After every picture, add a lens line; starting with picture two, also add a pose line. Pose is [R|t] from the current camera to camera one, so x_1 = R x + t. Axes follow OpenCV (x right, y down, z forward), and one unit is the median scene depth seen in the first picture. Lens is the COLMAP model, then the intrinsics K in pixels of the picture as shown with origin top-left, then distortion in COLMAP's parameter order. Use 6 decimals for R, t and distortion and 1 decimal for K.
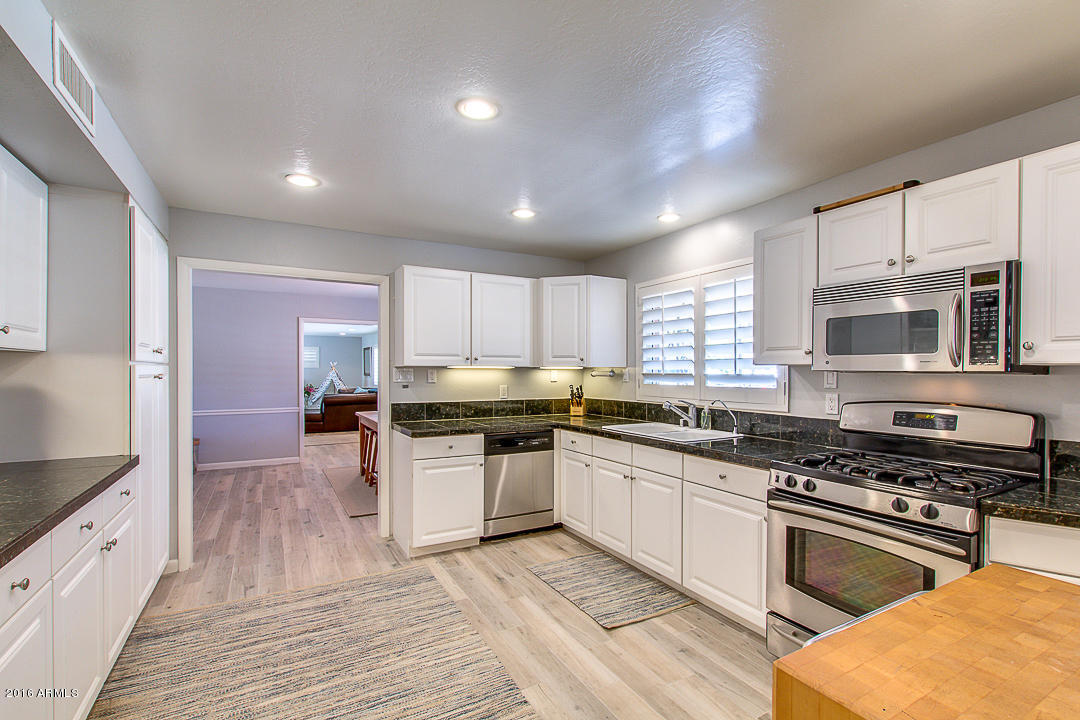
lens RADIAL K [[491.3, 0, 550.8], [0, 491.3, 369.0], [0, 0, 1]] dist [-0.000386, -0.000372]
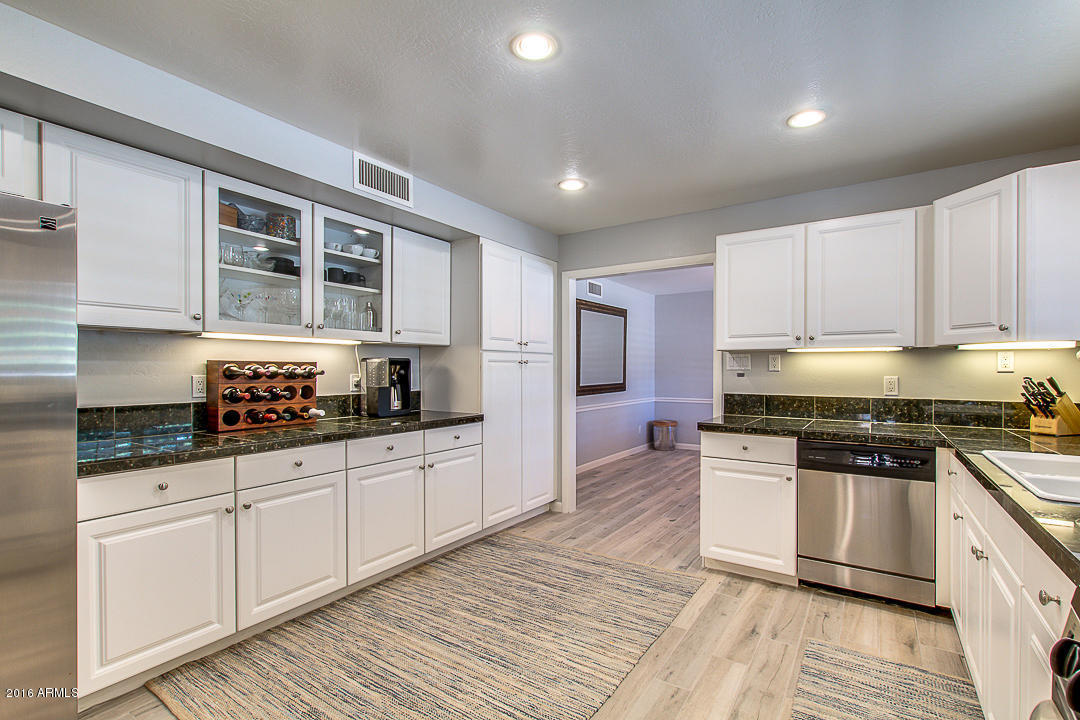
lens RADIAL K [[491.3, 0, 550.5], [0, 491.3, 364.5], [0, 0, 1]] dist [-0.000386, -0.000372]
pose [[0.458863, -0.008470, -0.888466, 0.365605], [0.002582, 0.999963, -0.008199, 0.026796], [0.888503, 0.001468, 0.458868, 0.343153]]
